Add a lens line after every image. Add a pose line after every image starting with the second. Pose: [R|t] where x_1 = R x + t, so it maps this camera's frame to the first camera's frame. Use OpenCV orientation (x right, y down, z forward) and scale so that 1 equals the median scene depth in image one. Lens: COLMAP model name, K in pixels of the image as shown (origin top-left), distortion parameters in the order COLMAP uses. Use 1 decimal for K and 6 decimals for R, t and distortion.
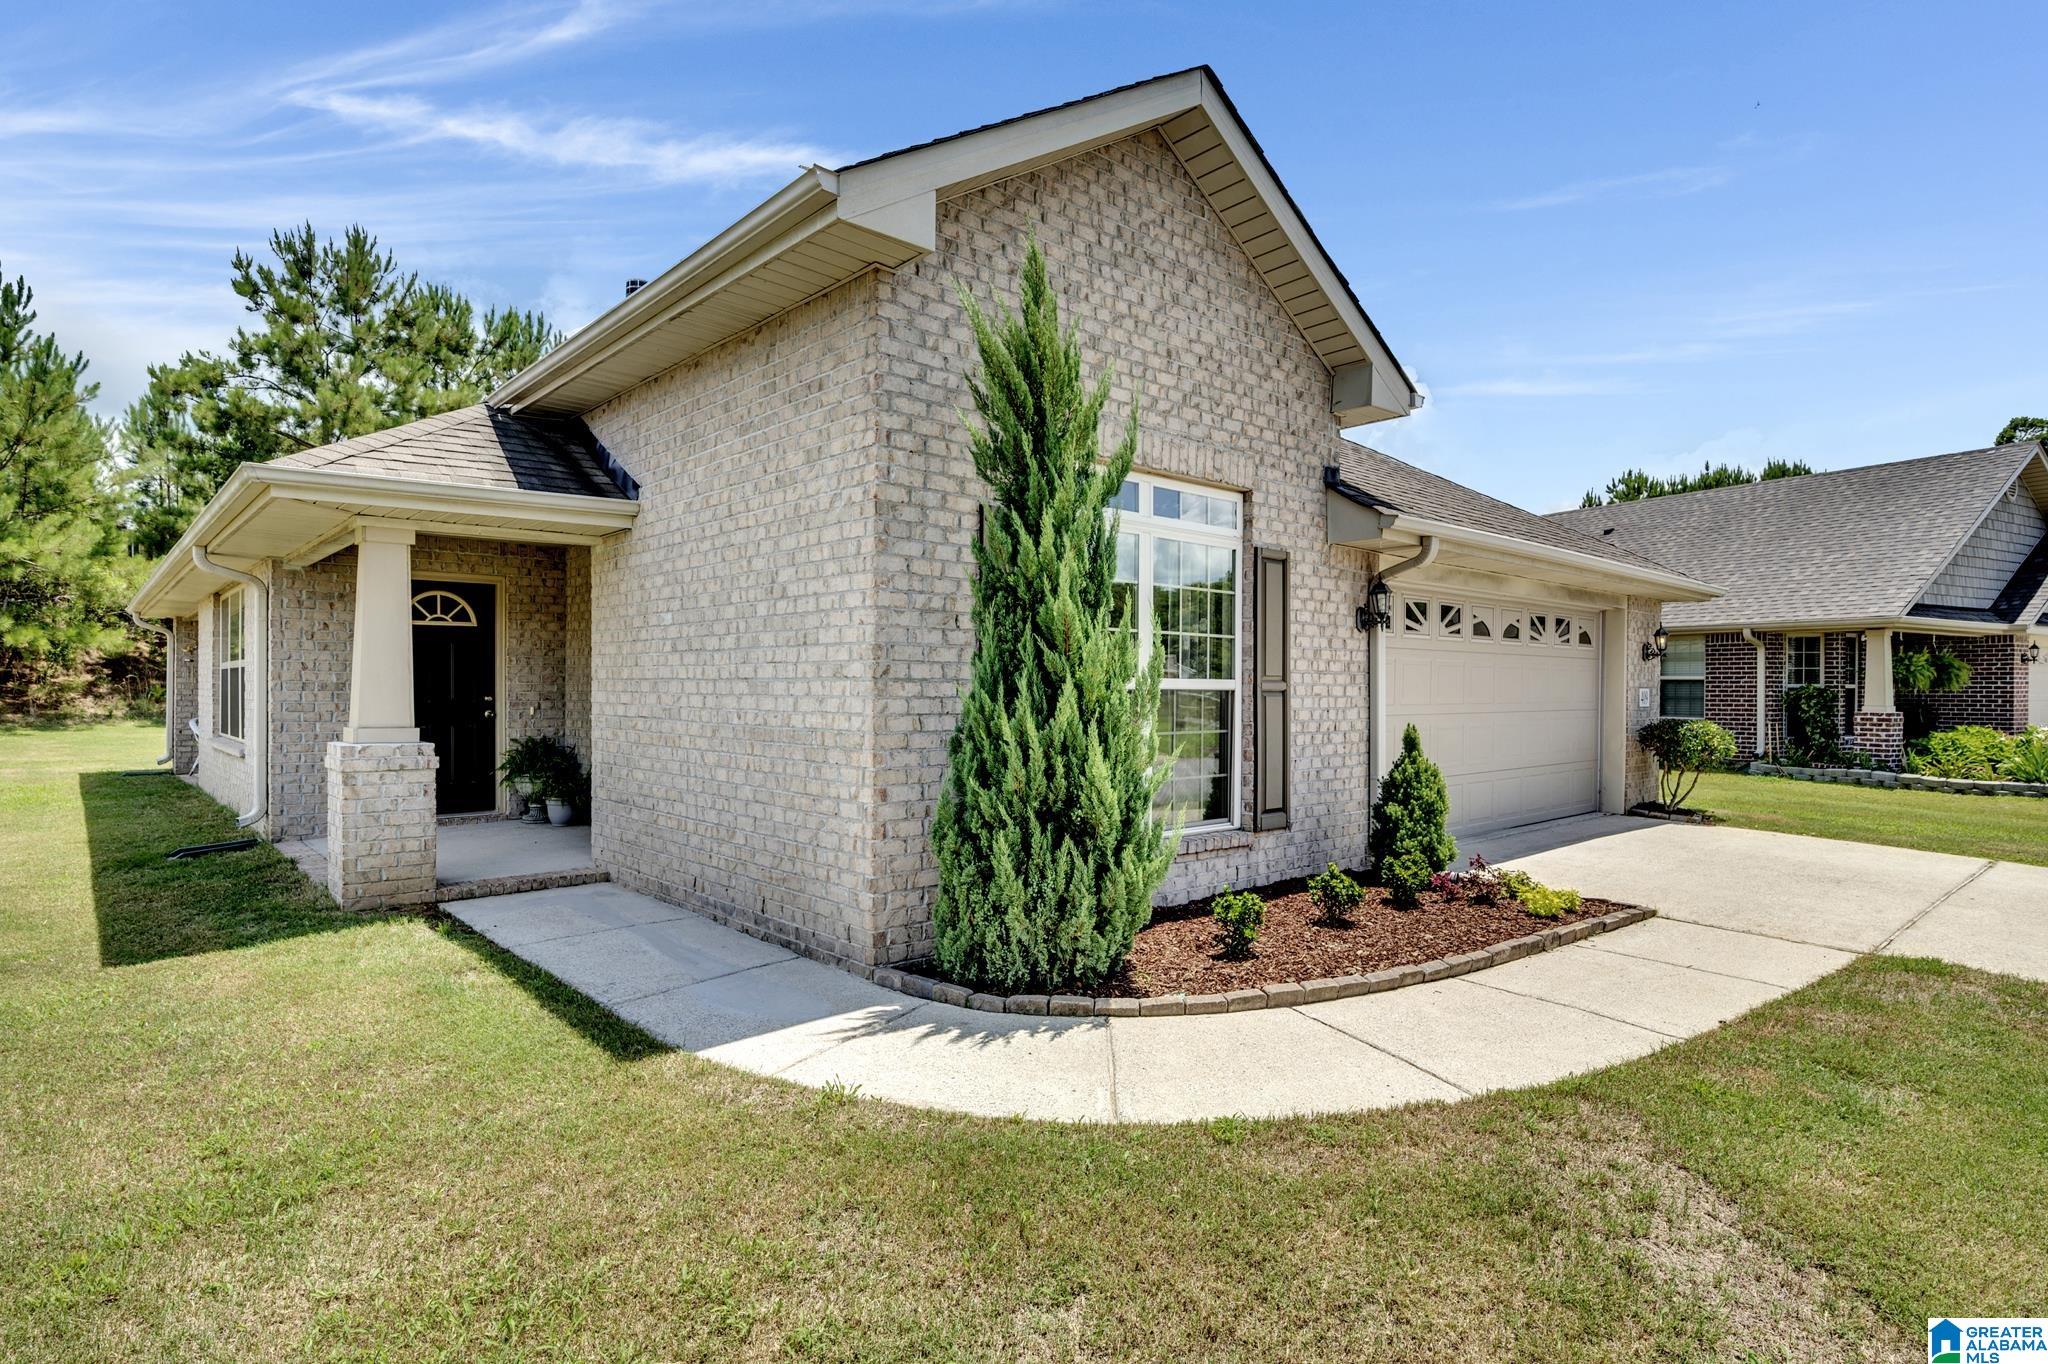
lens RADIAL K [[1070.5, 0, 1018.5], [0, 1070.5, 680.2], [0, 0, 1]] dist [0.015343, 0.000313]
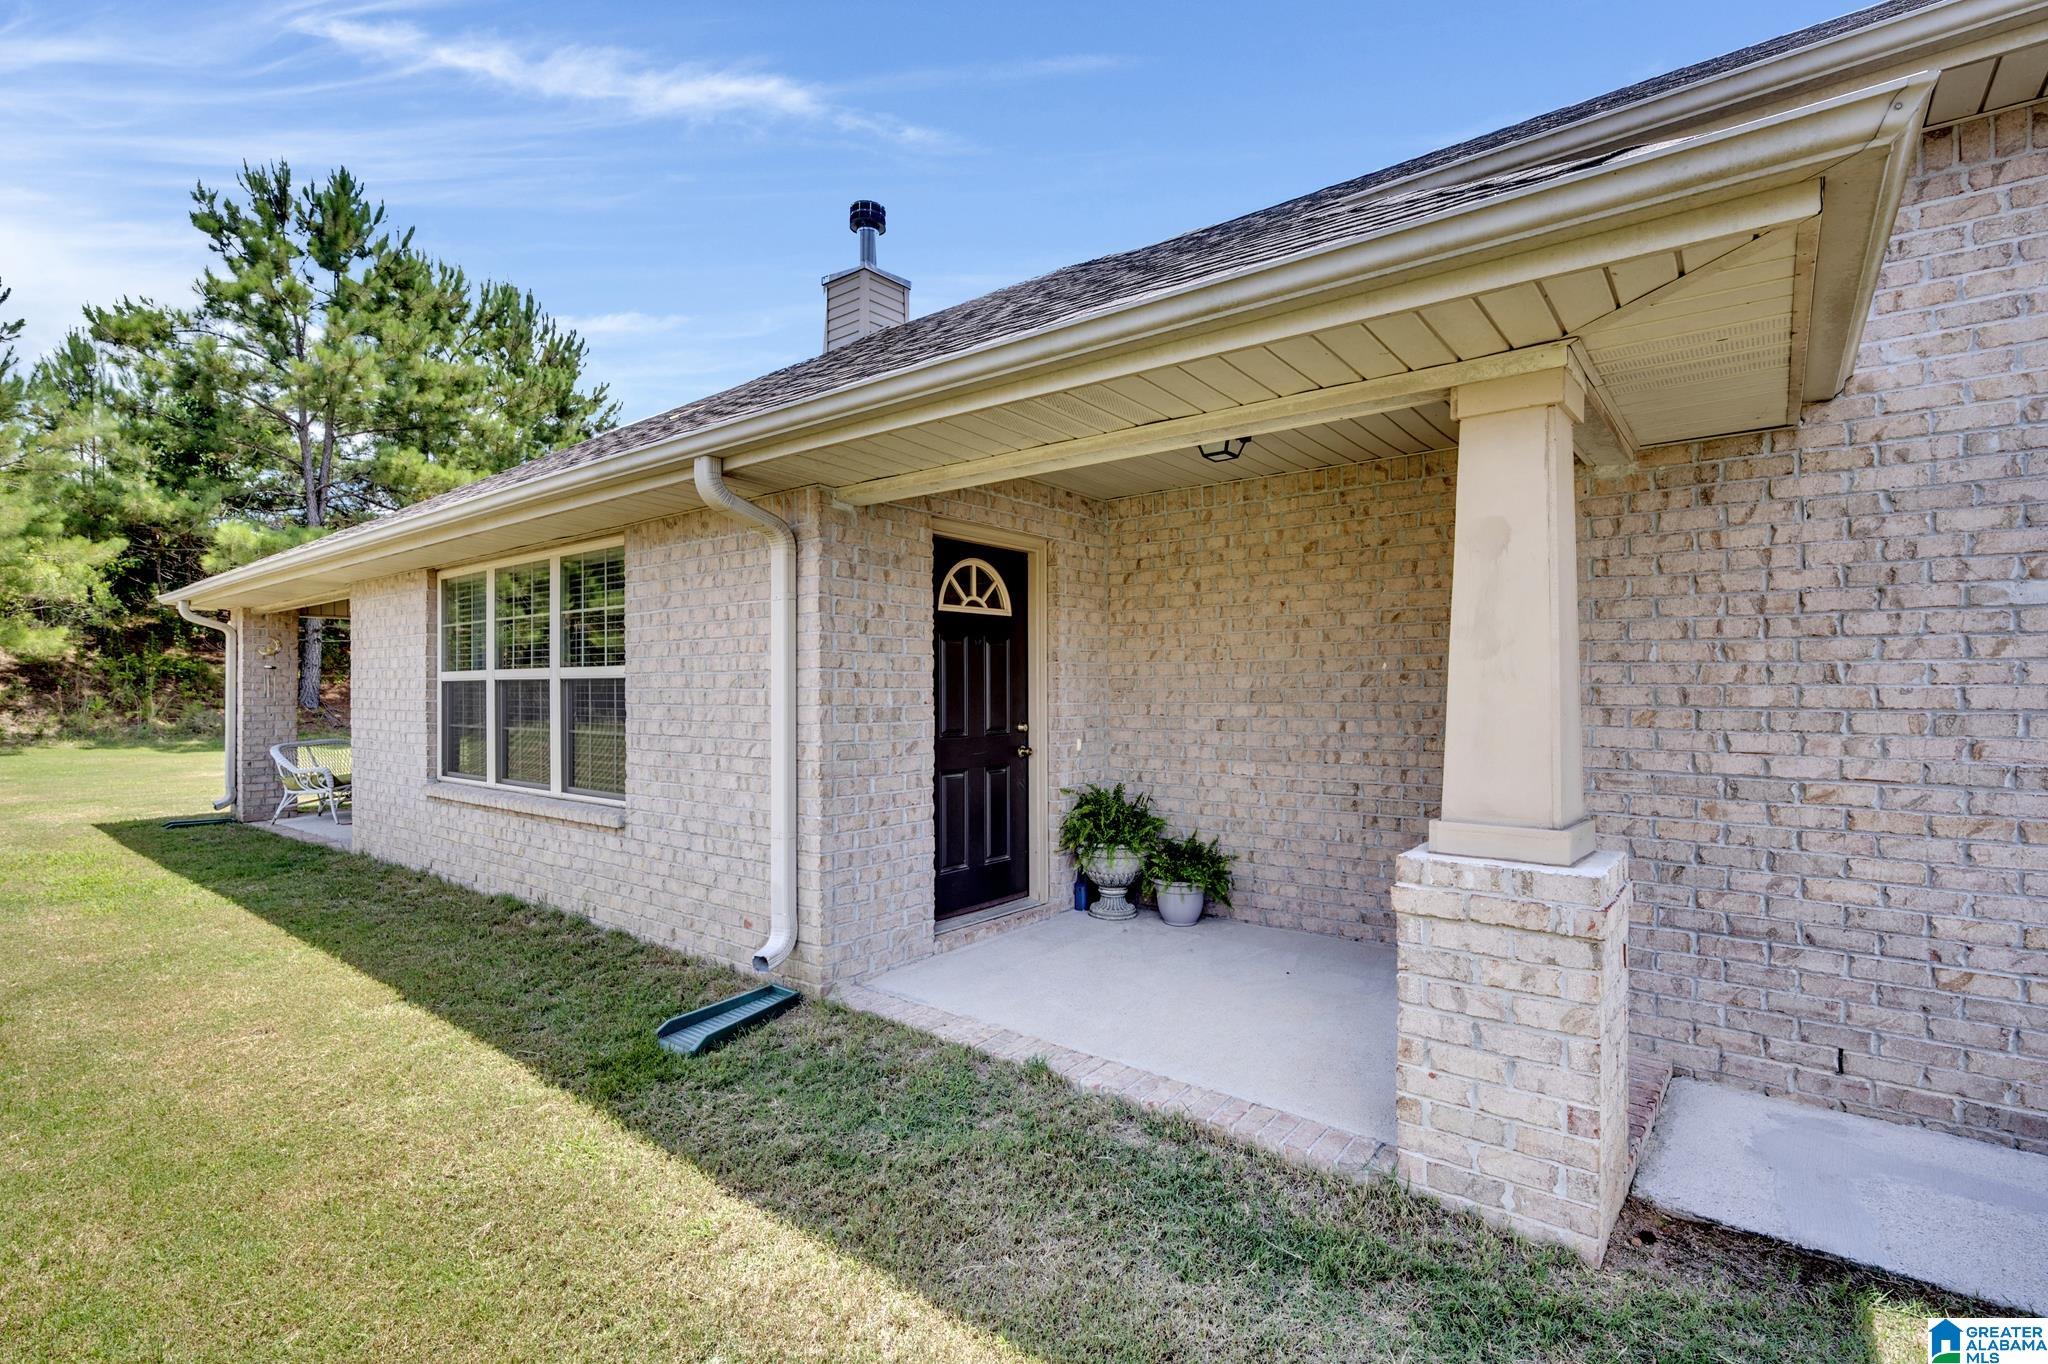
lens RADIAL K [[935.3, 0, 1022.9], [0, 935.3, 685.9], [0, 0, 1]] dist [-0.001566, -0.000353]
pose [[0.982979, -0.003009, 0.183695, -0.234342], [0.002480, 0.999992, 0.003109, -0.003889], [-0.183702, -0.002600, 0.982978, 0.174261]]
